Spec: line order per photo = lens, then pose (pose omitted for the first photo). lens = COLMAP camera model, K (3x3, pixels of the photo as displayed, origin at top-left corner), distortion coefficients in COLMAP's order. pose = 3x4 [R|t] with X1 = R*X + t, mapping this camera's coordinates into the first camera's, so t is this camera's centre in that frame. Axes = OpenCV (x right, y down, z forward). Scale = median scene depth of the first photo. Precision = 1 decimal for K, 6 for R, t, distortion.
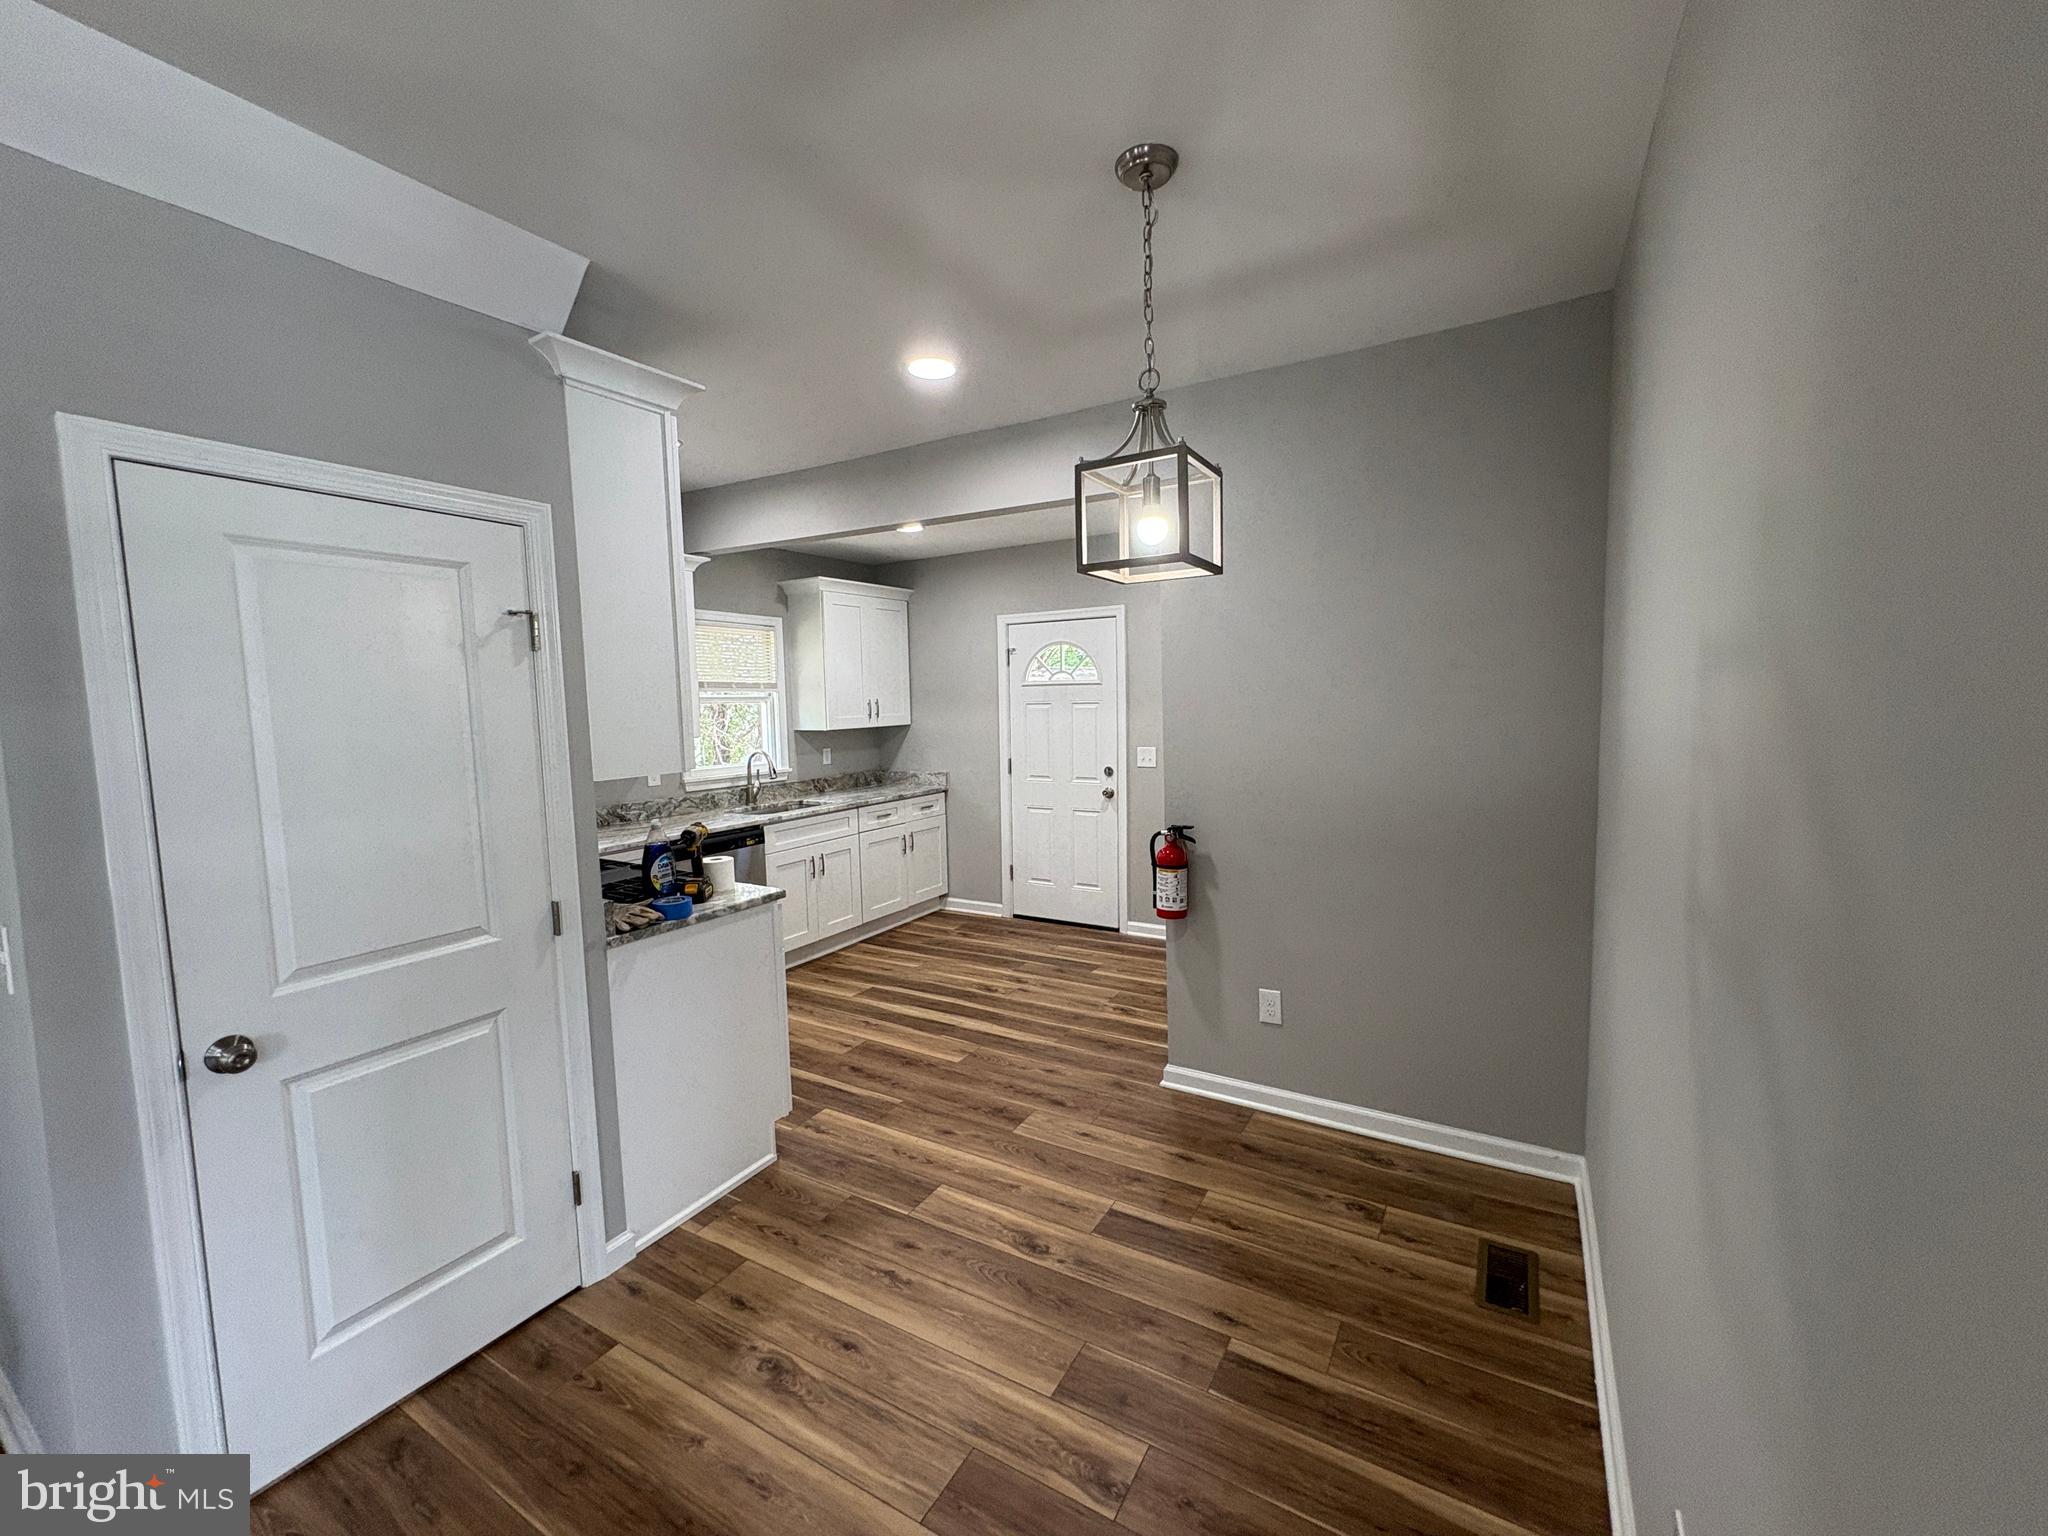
lens RADIAL K [[814.9, 0, 1027.7], [0, 814.9, 767.2], [0, 0, 1]] dist [-0.000391, 0.000280]
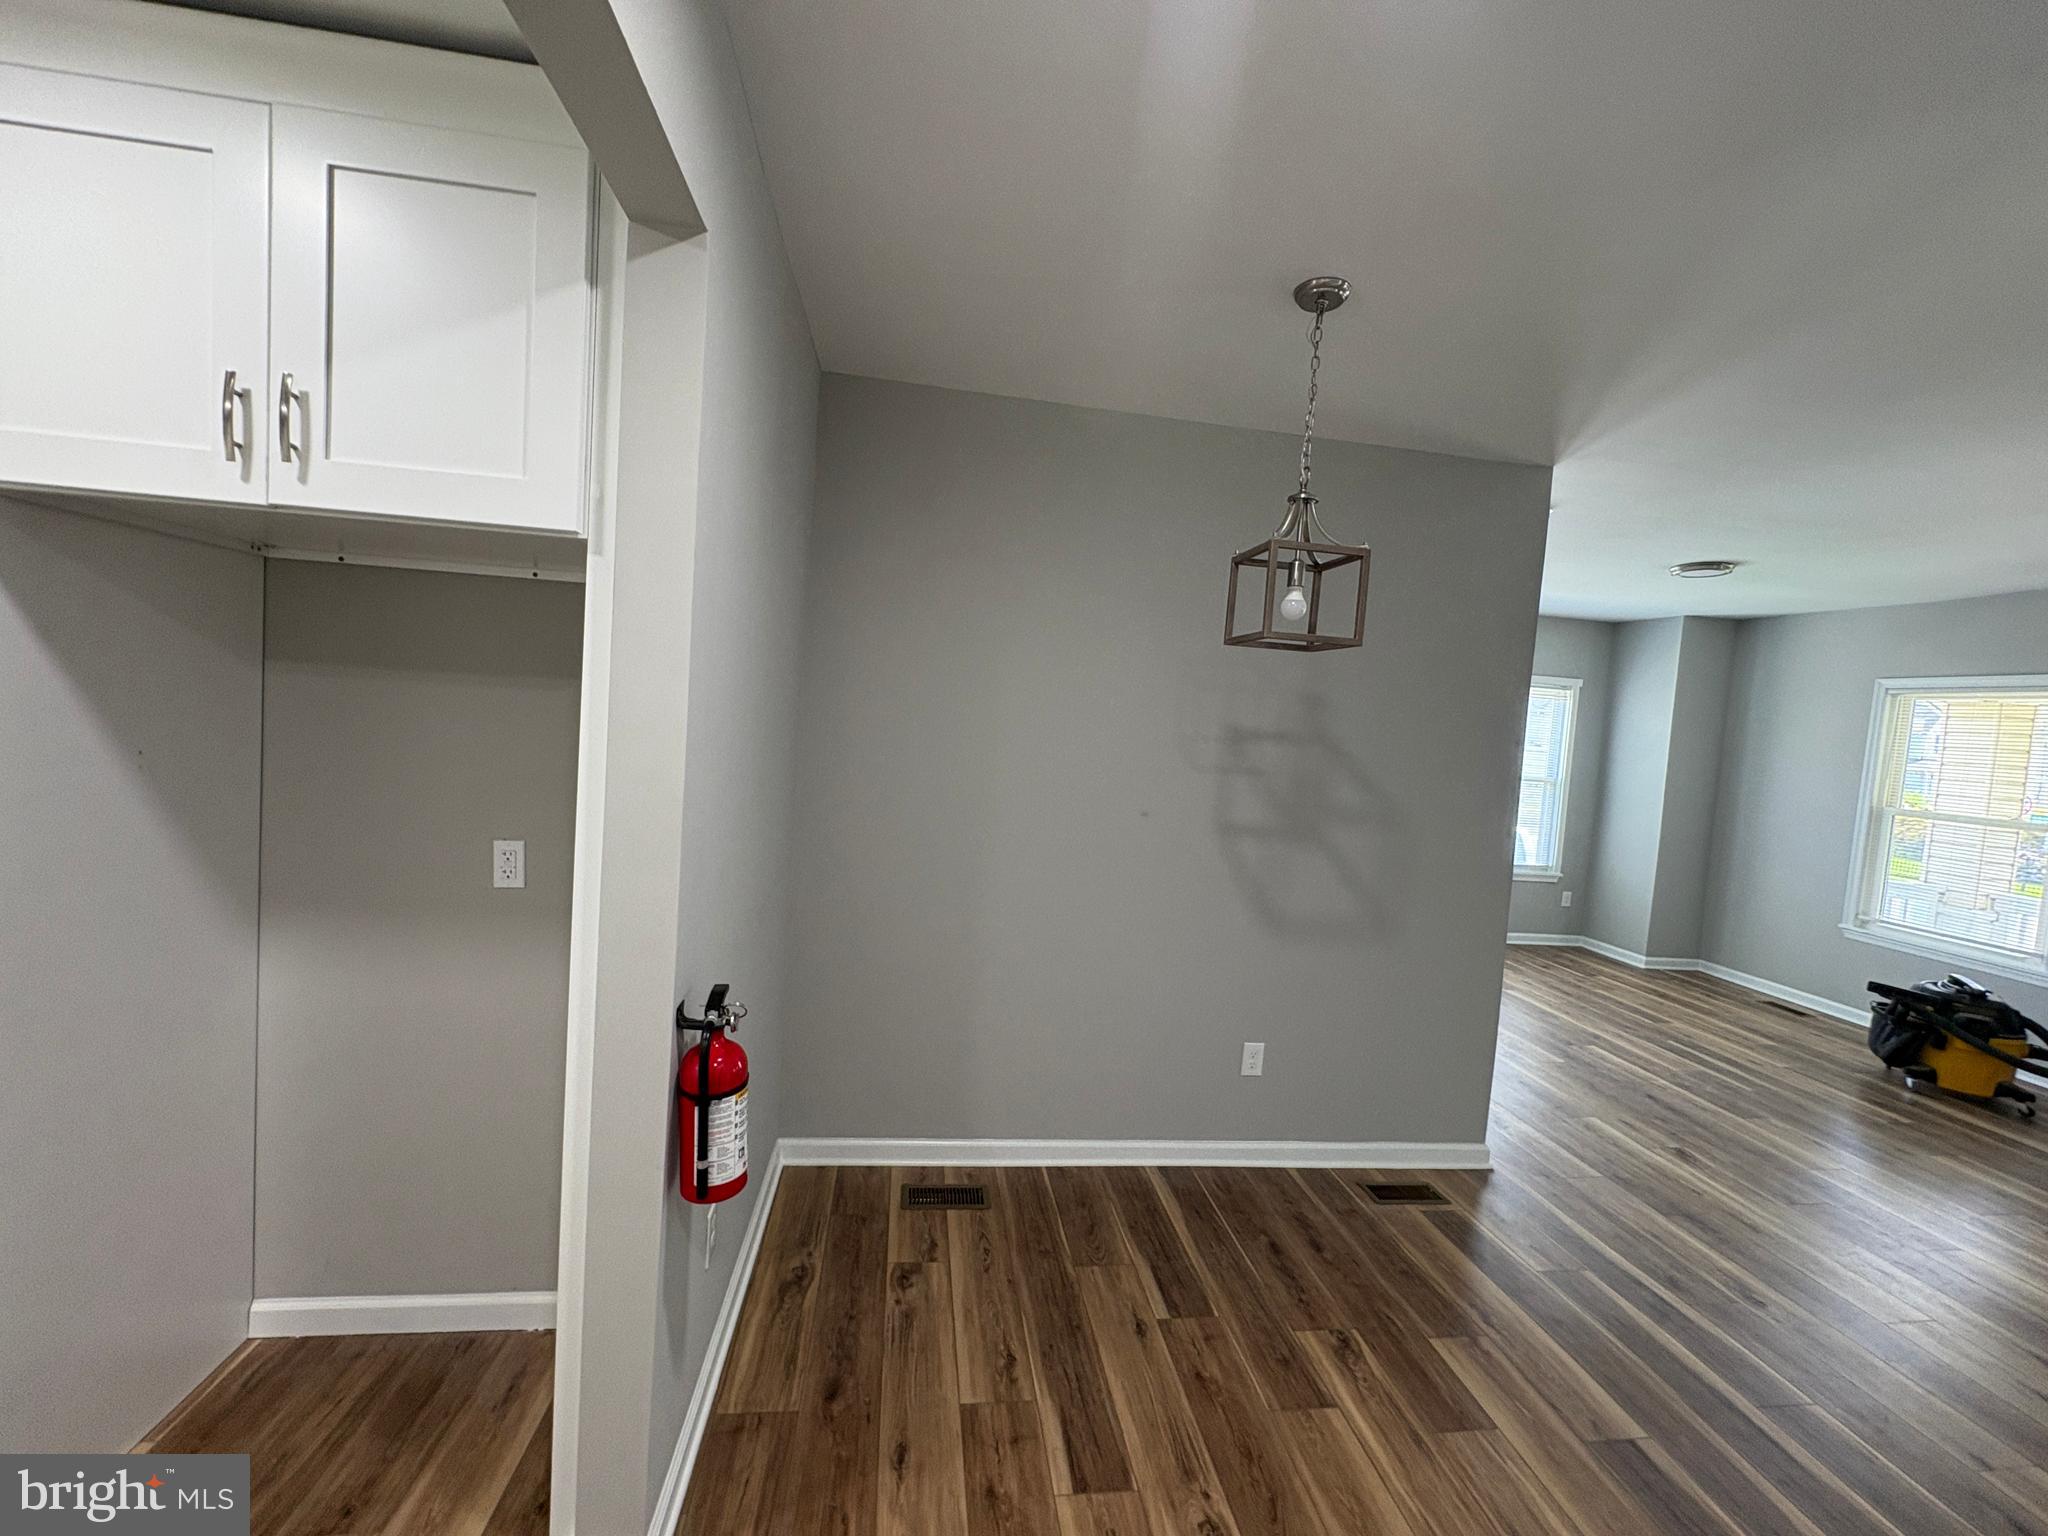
lens RADIAL K [[814.9, 0, 1027.7], [0, 814.9, 767.2], [0, 0, 1]] dist [-0.000391, 0.000280]
pose [[-0.624154, -0.071028, 0.778066, -0.252332], [0.011610, 0.994906, 0.100136, -0.092450], [-0.781215, 0.071534, -0.620150, 0.985462]]
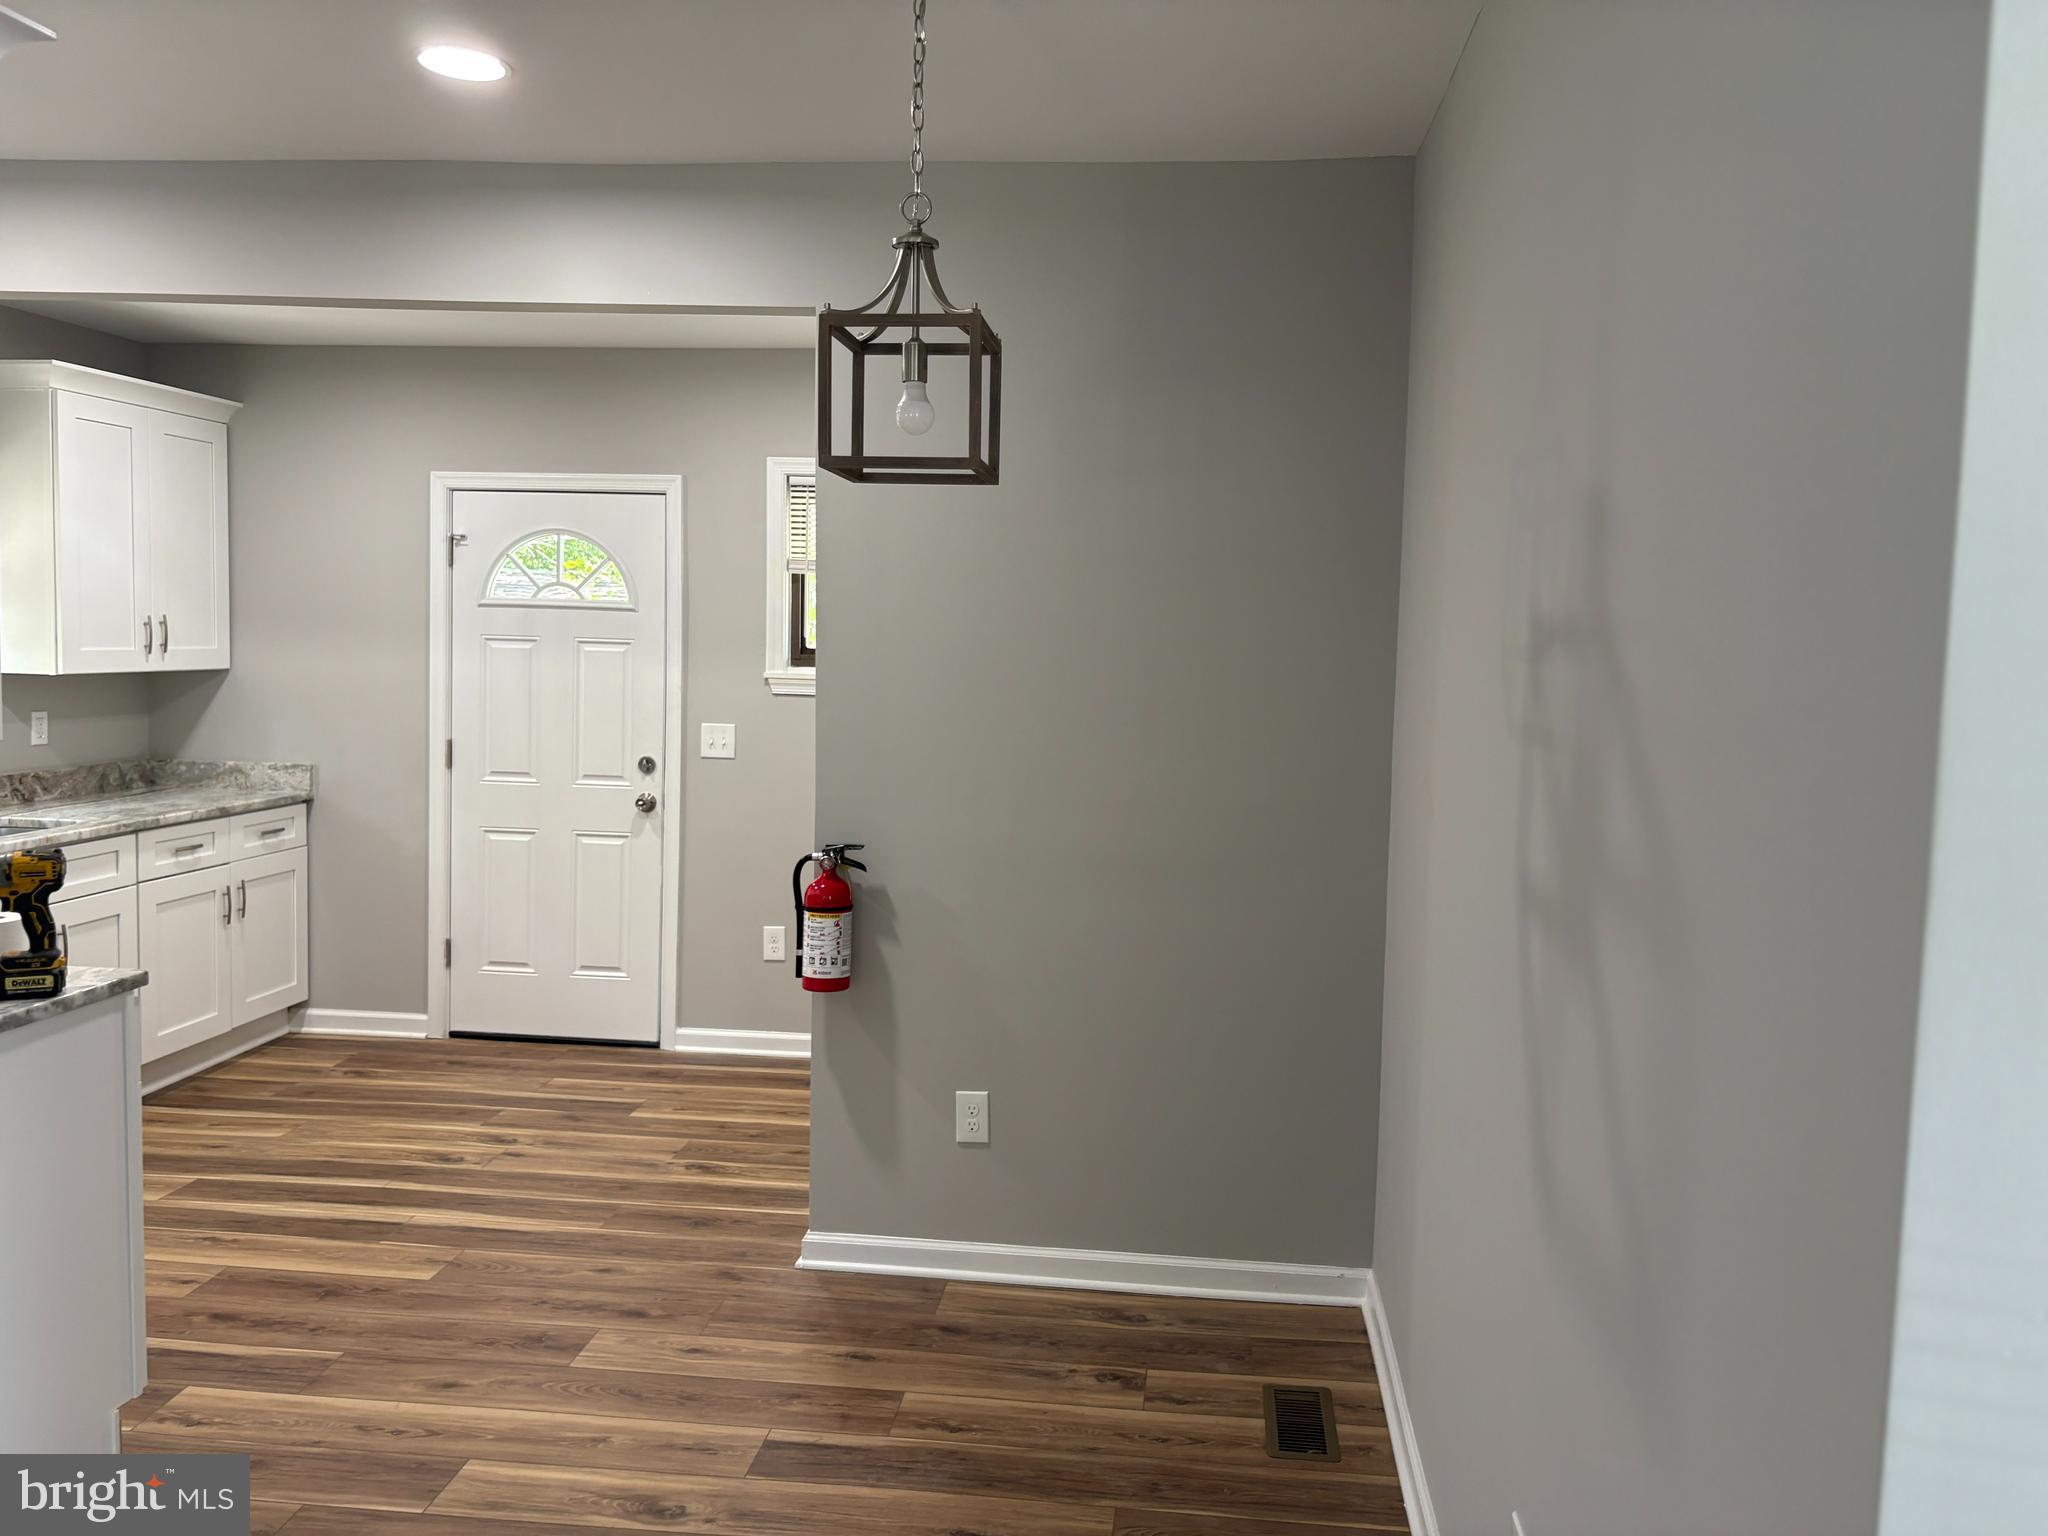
lens RADIAL K [[1549.0, 0, 1035.2], [0, 1549.0, 747.3], [0, 0, 1]] dist [0.015129, 0.000860]
pose [[0.909262, 0.014896, 0.415959, -0.154217], [-0.009204, 0.999835, -0.015687, 0.011486], [-0.416123, 0.010435, 0.909248, -0.139781]]
